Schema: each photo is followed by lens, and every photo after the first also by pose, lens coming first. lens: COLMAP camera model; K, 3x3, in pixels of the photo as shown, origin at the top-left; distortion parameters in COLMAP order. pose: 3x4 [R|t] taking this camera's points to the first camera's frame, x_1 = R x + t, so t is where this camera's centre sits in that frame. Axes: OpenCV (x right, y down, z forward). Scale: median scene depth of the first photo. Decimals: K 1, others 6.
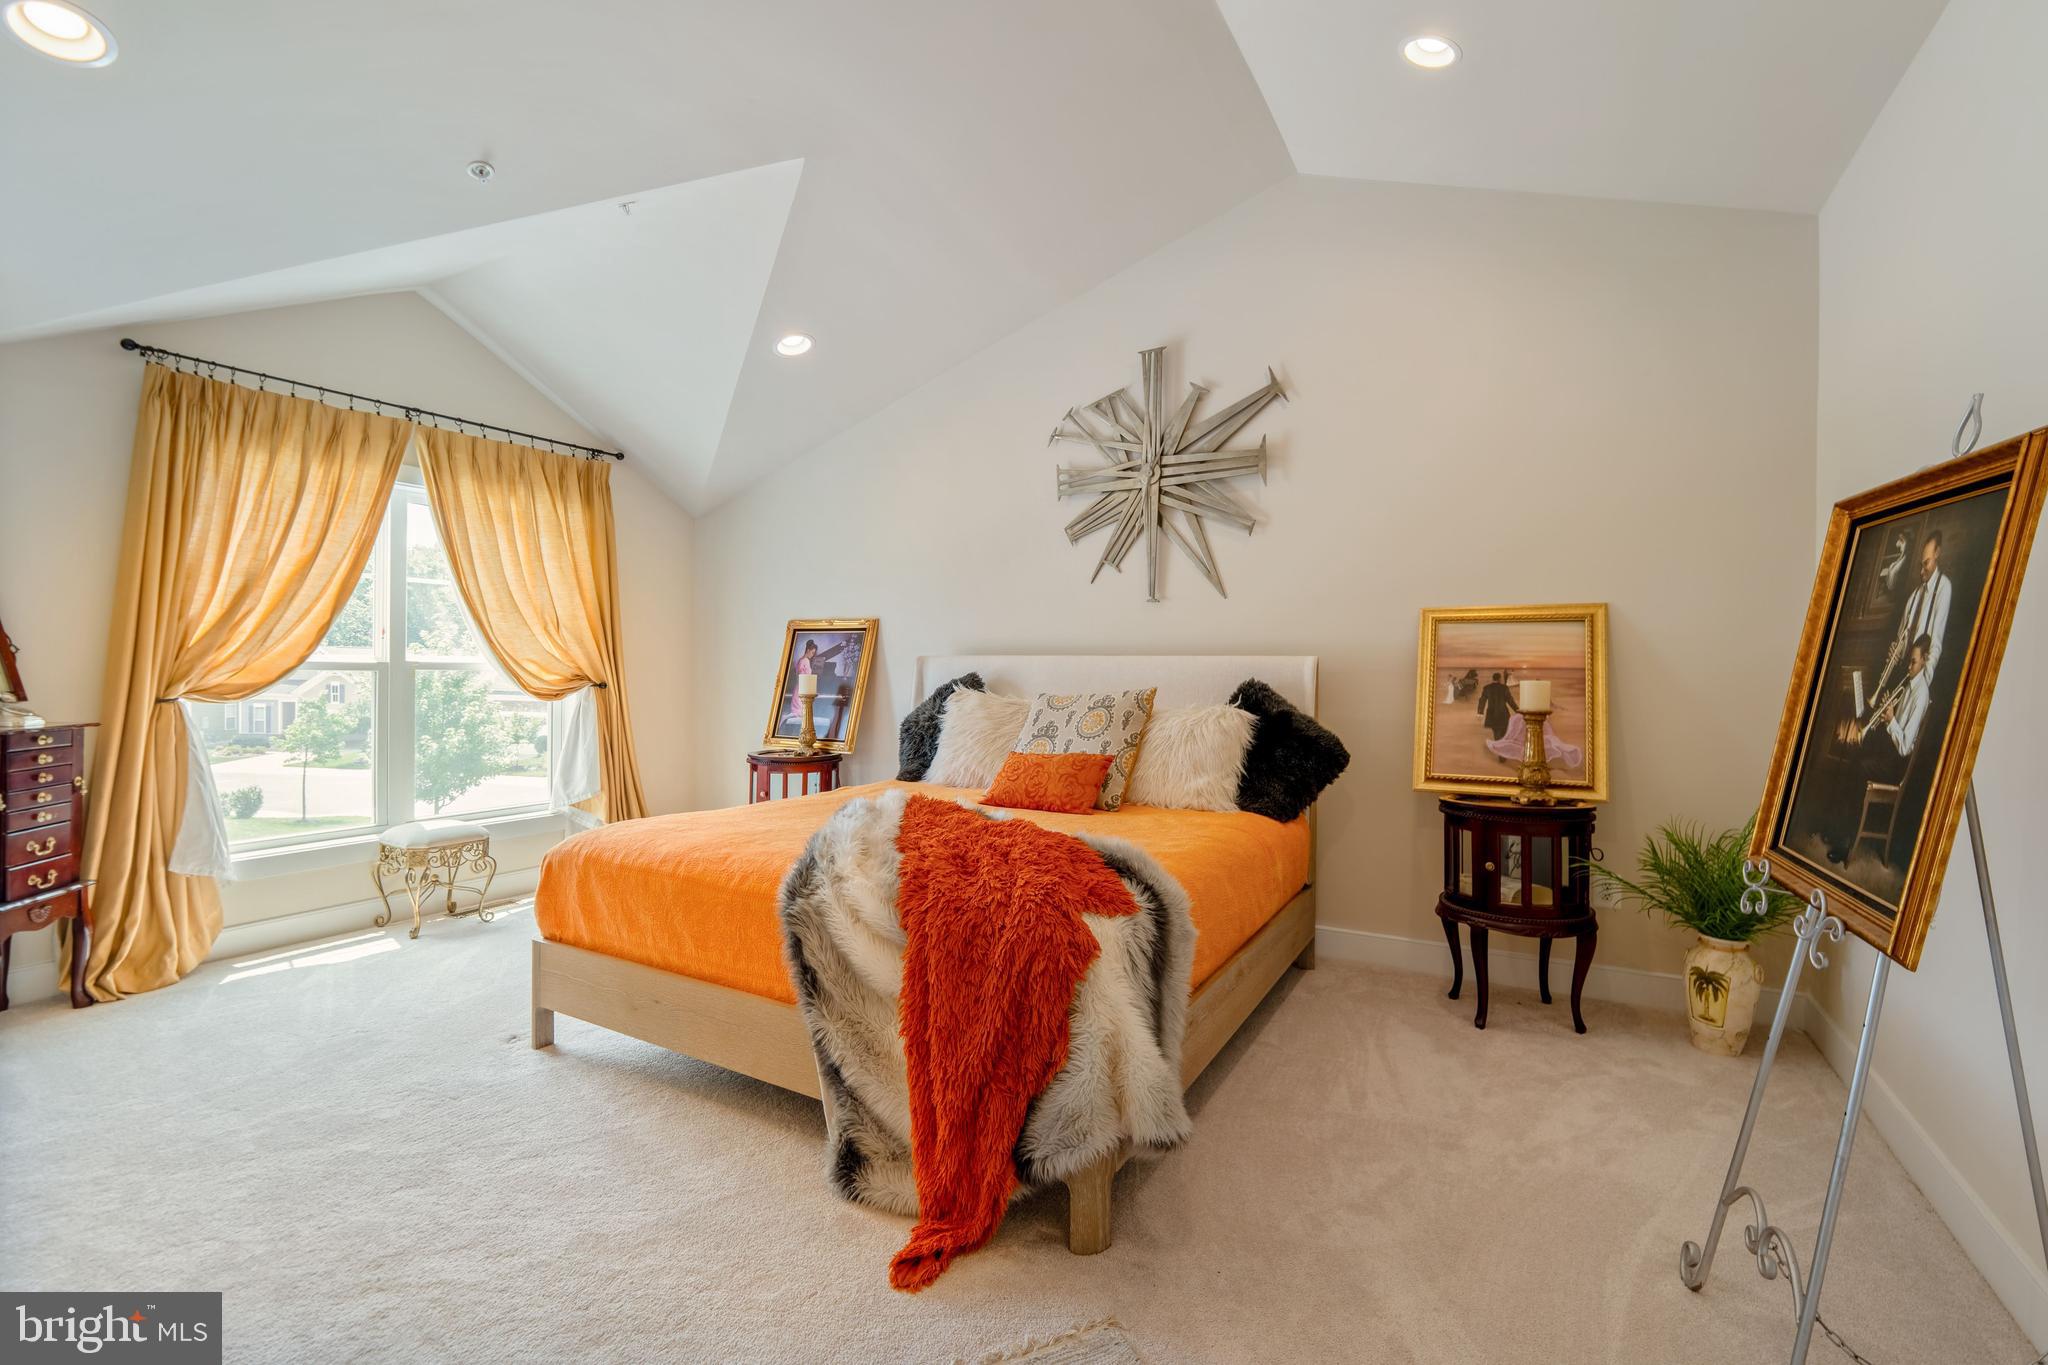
lens RADIAL K [[917.8, 0, 1041.6], [0, 917.8, 694.3], [0, 0, 1]] dist [-0.005278, -0.000127]
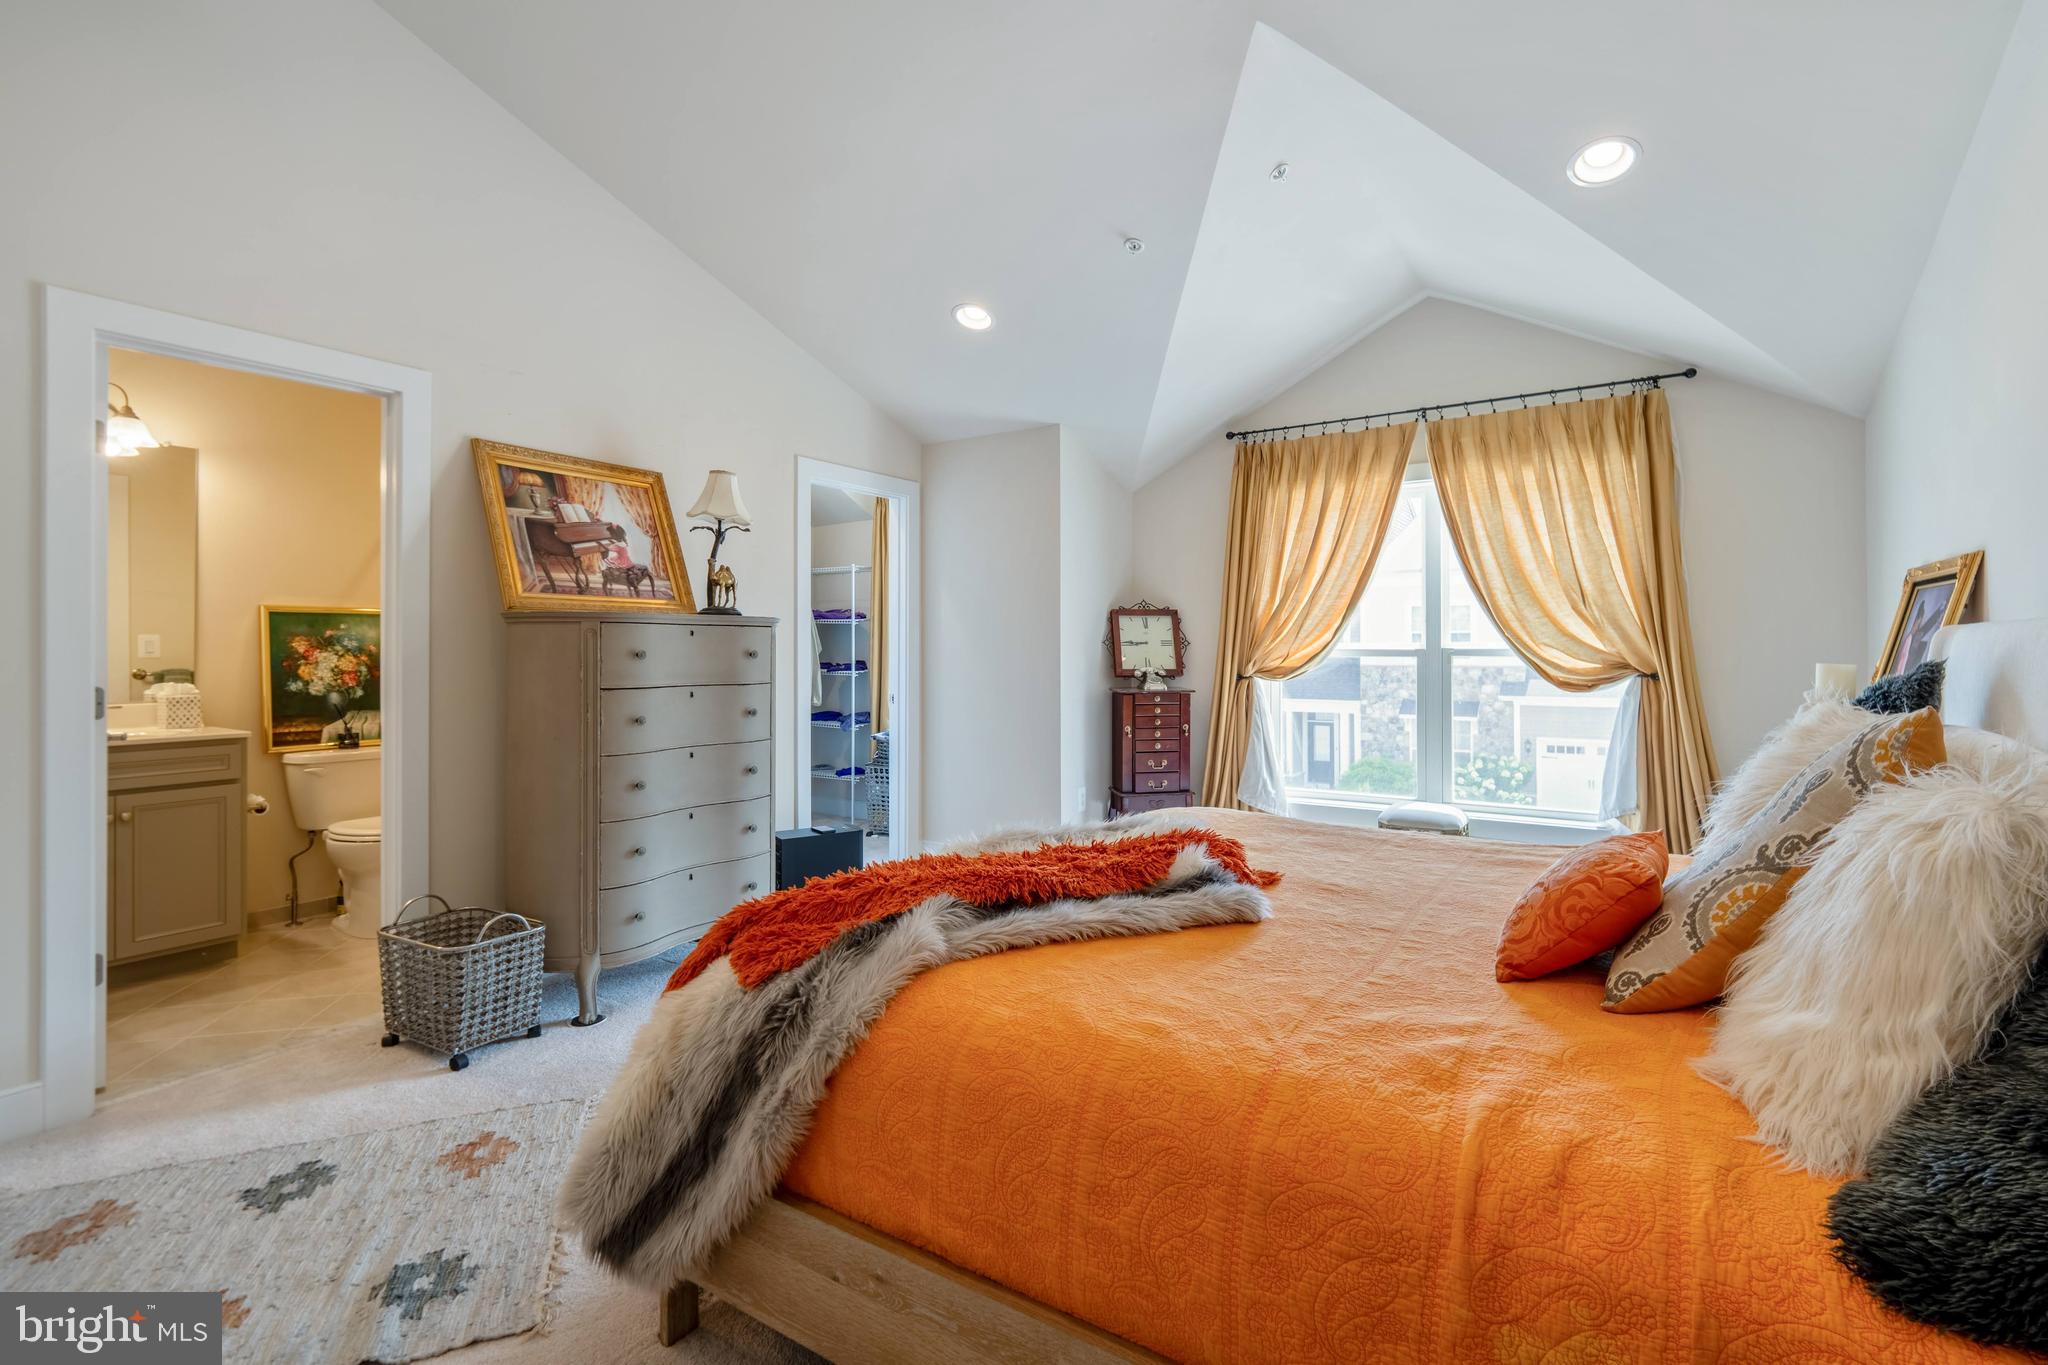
lens RADIAL K [[907.1, 0, 1044.5], [0, 907.1, 673.9], [0, 0, 1]] dist [-0.000999, -0.000009]
pose [[-0.056431, 0.011450, -0.998341, 0.370069], [-0.031407, 0.999419, 0.013237, -0.006821], [0.997912, 0.032101, -0.056038, 0.610697]]
